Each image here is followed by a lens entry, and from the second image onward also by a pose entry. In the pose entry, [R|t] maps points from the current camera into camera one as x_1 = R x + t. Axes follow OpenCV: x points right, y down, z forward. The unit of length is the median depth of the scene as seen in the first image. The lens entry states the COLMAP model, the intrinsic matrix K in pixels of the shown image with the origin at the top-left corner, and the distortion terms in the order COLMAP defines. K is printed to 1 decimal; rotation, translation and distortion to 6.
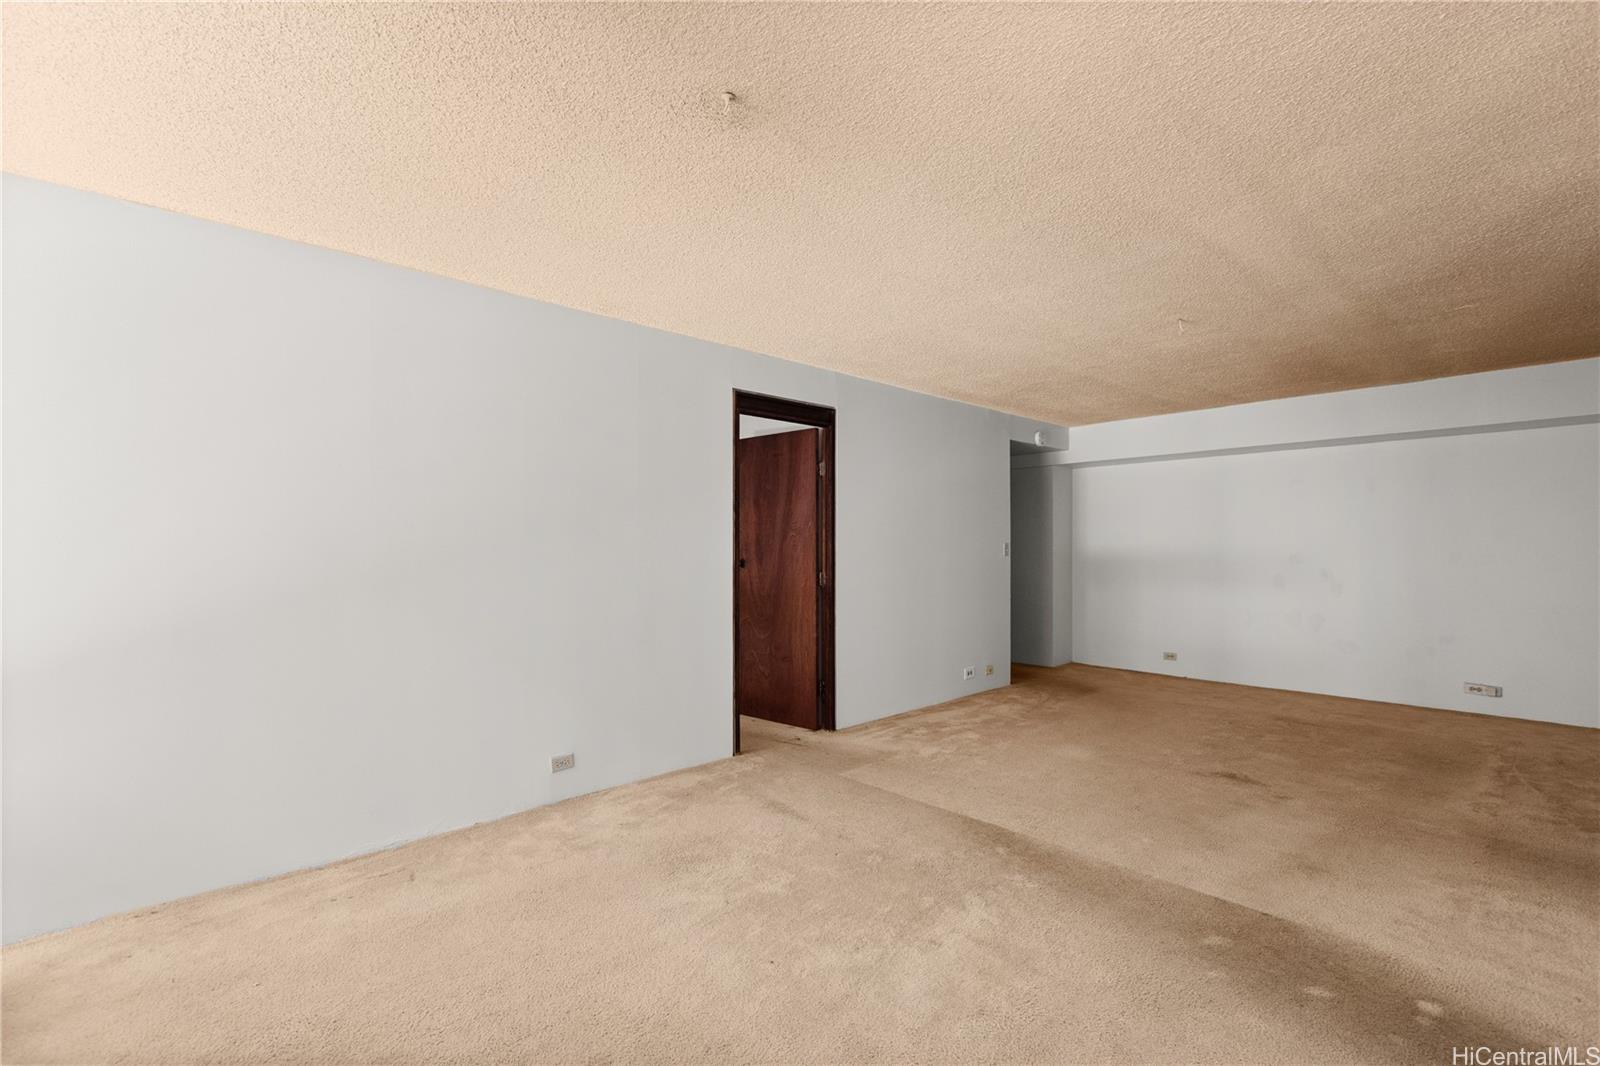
lens RADIAL K [[722.9, 0, 802.9], [0, 722.9, 537.2], [0, 0, 1]] dist [0.000889, -0.002287]
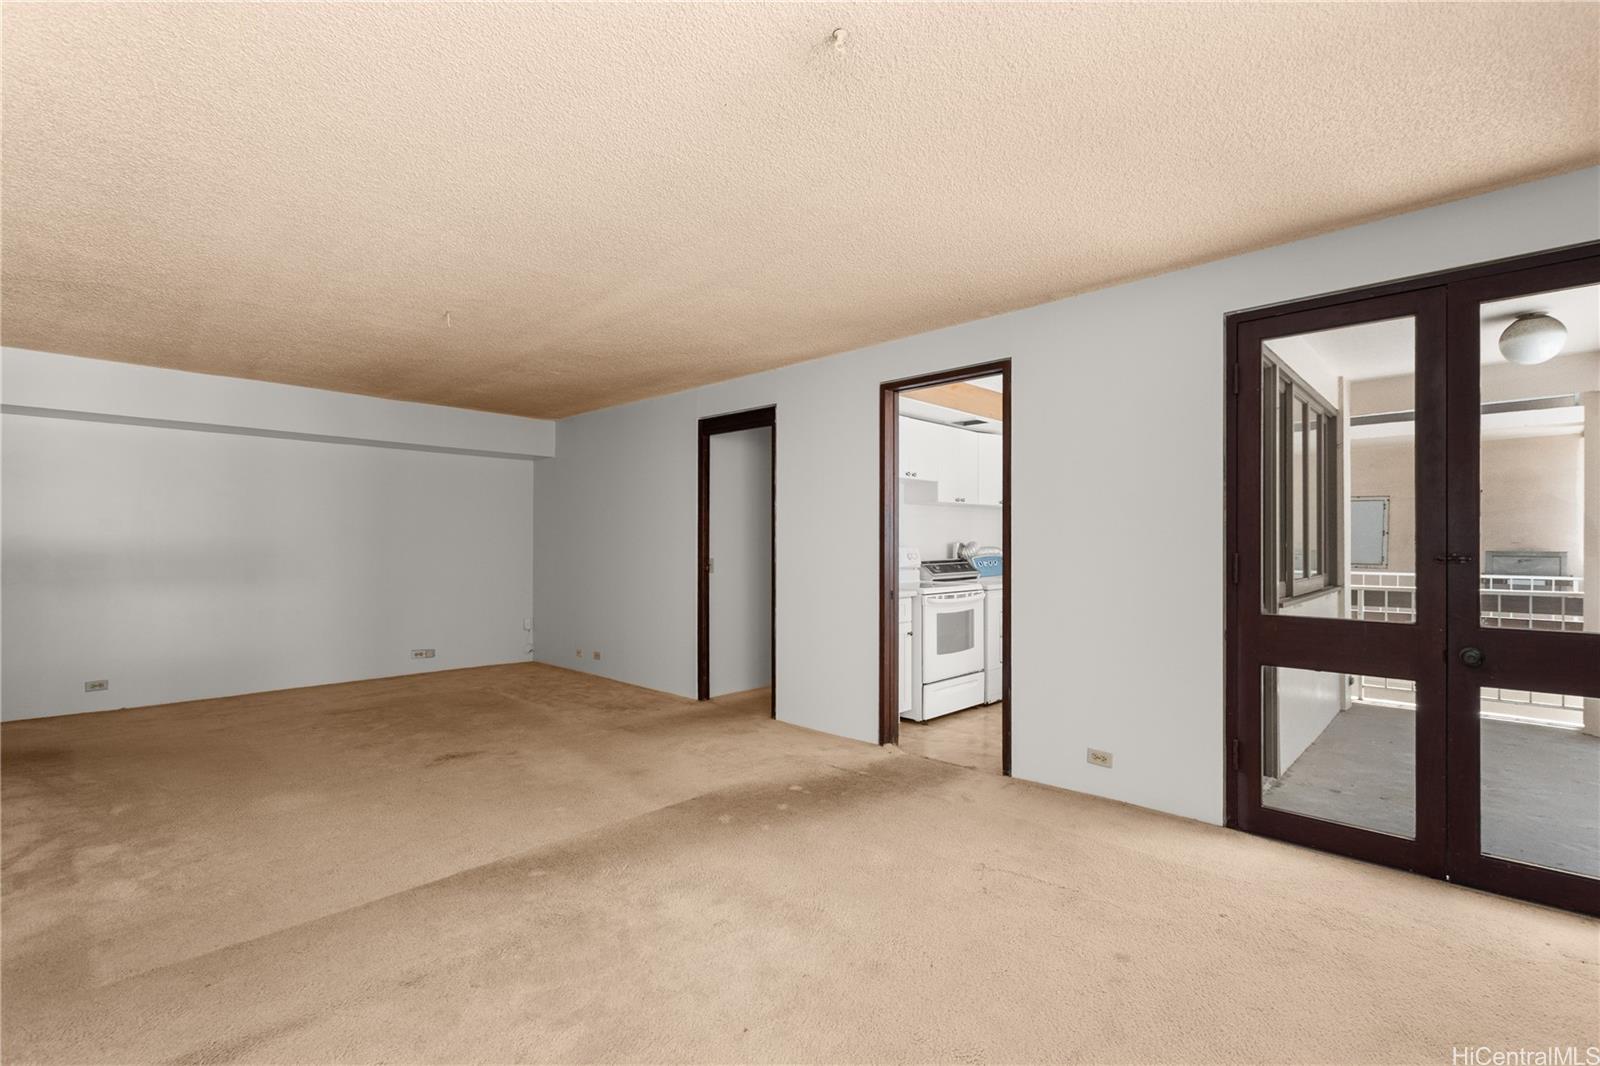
lens RADIAL K [[722.9, 0, 802.9], [0, 722.9, 540.0], [0, 0, 1]] dist [0.000889, -0.002287]
pose [[-0.073377, 0.006628, 0.997282, -0.560194], [-0.015113, 0.999856, -0.007757, 0.016070], [-0.997190, -0.015641, -0.073266, 0.636568]]
